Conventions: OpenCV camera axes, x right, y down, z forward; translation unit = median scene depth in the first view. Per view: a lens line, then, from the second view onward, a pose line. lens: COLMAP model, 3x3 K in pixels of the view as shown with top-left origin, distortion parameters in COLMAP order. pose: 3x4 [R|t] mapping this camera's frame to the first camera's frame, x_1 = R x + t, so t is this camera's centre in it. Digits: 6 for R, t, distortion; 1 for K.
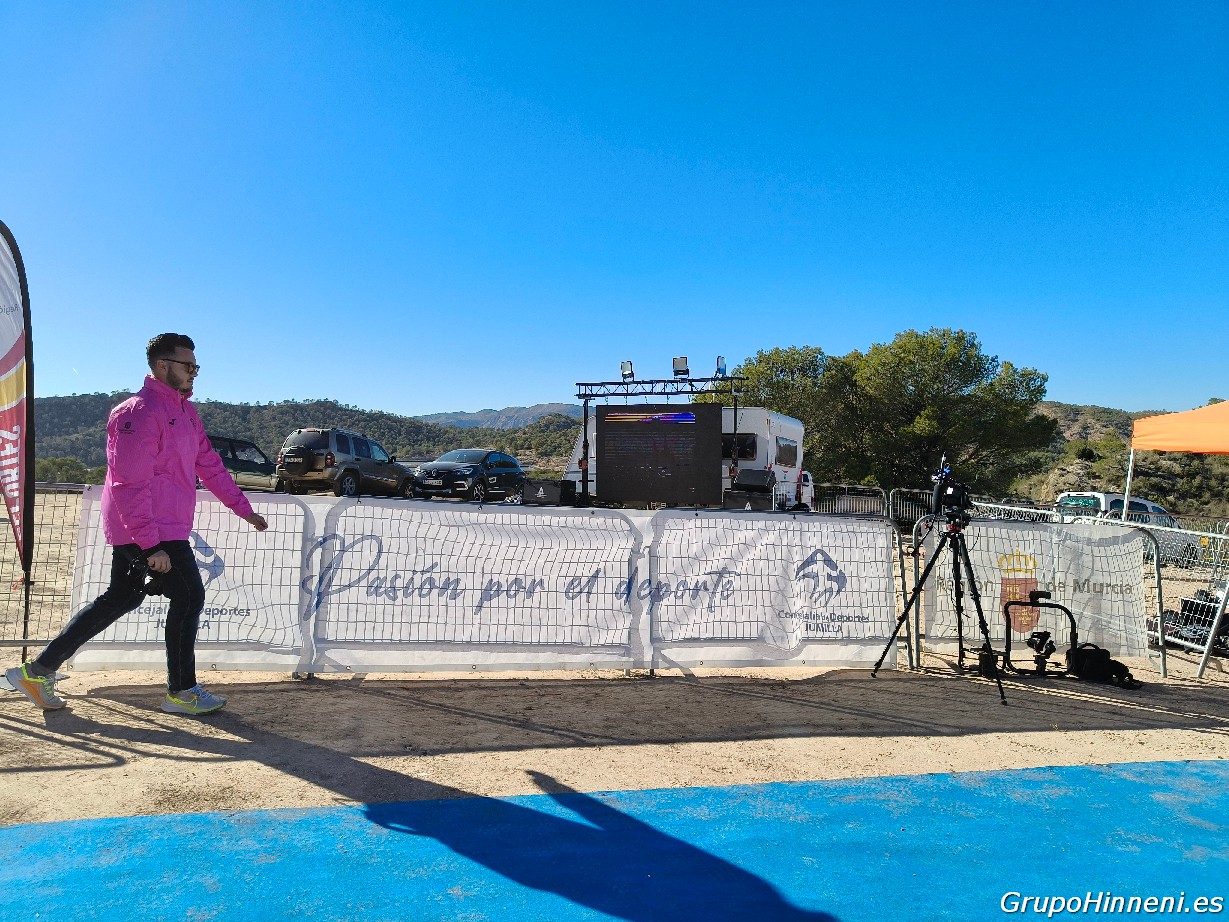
lens RADIAL K [[856.9, 0, 615.9], [0, 856.9, 465.2], [0, 0, 1]] dist [0.017903, 0.000337]
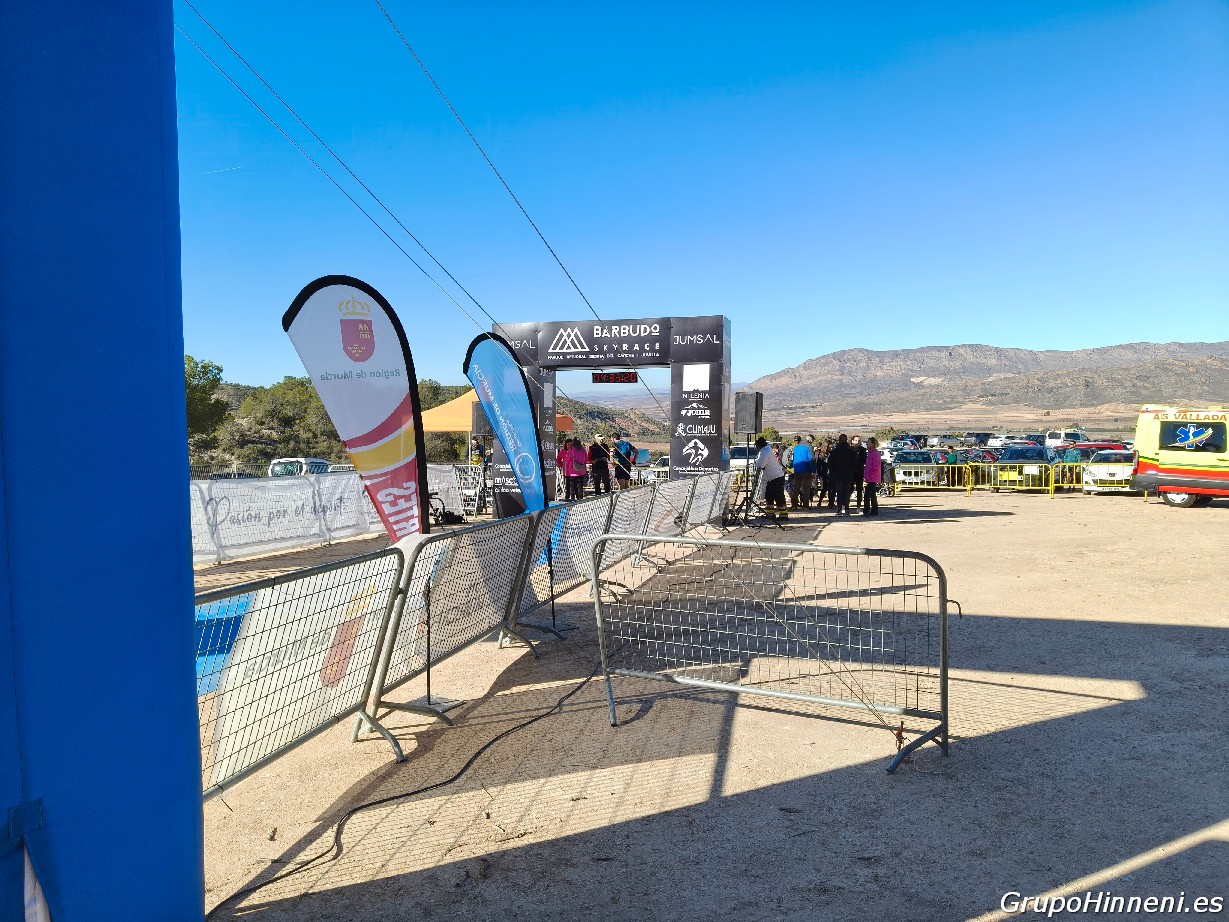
lens RADIAL K [[856.9, 0, 615.9], [0, 856.9, 465.2], [0, 0, 1]] dist [0.017903, 0.000337]
pose [[0.551446, -0.087680, 0.829590, -1.292933], [0.060854, 0.996040, 0.064821, -0.064451], [-0.831988, 0.014739, 0.554597, -0.838921]]
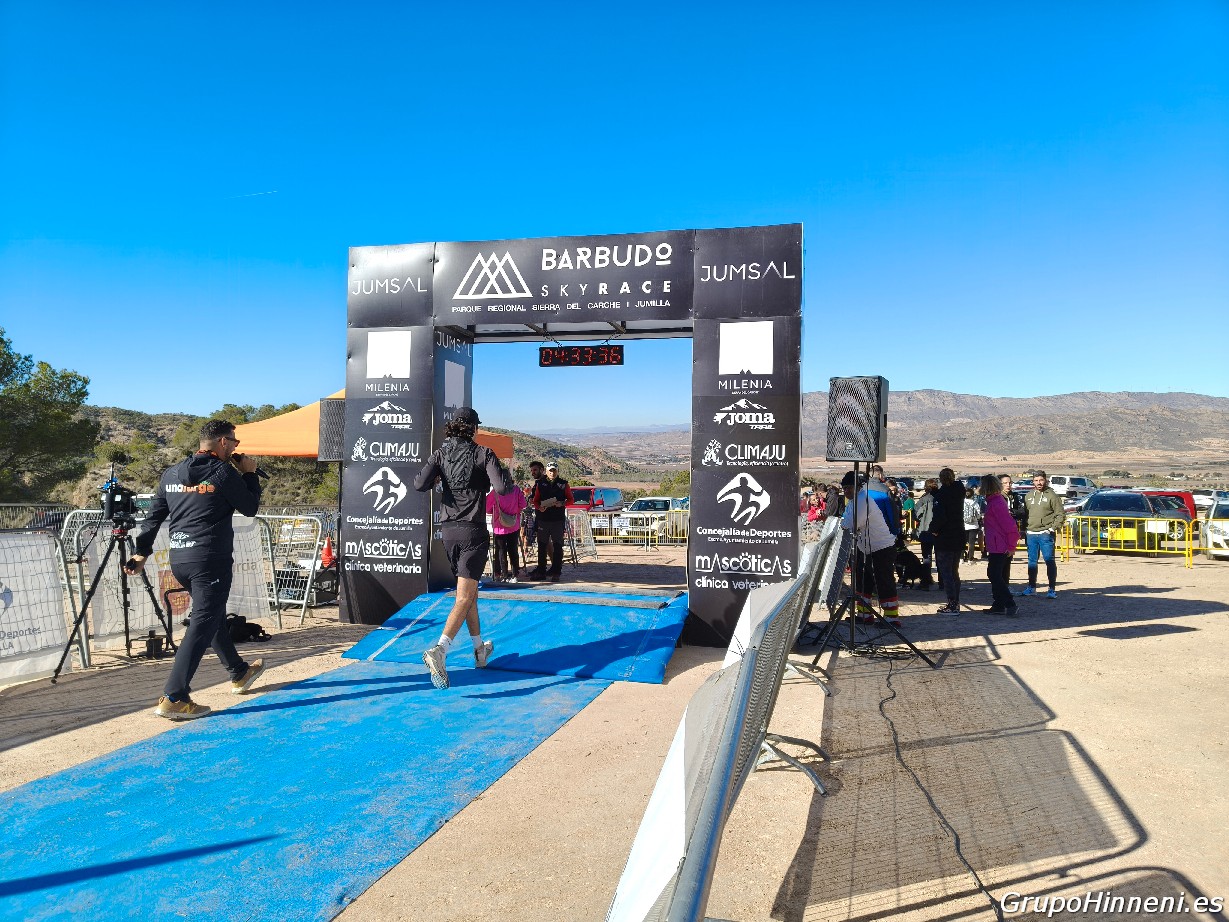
lens RADIAL K [[865.3, 0, 614.5], [0, 865.3, 461.0], [0, 0, 1]] dist [0.005028, 0.000714]
pose [[0.517049, -0.037471, 0.855135, -0.220125], [0.043640, 0.998896, 0.017384, -0.008817], [-0.854843, 0.028329, 0.518113, -0.117883]]
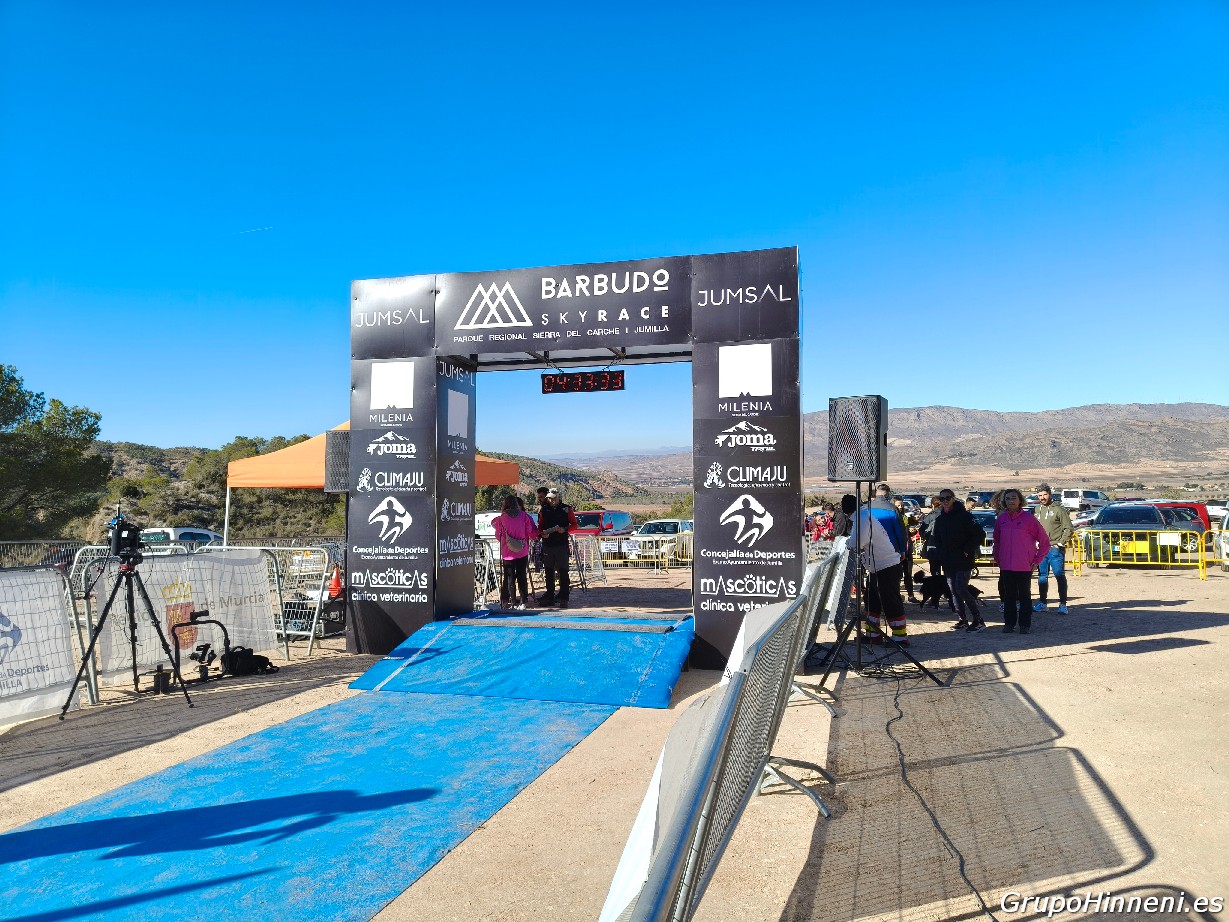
lens RADIAL K [[865.1, 0, 615.8], [0, 865.1, 458.1], [0, 0, 1]] dist [0.006705, -0.000460]
pose [[0.525042, -0.023280, 0.850758, -0.220035], [0.066303, 0.997707, -0.013617, -0.010229], [-0.848490, 0.063557, 0.525381, -0.131675]]
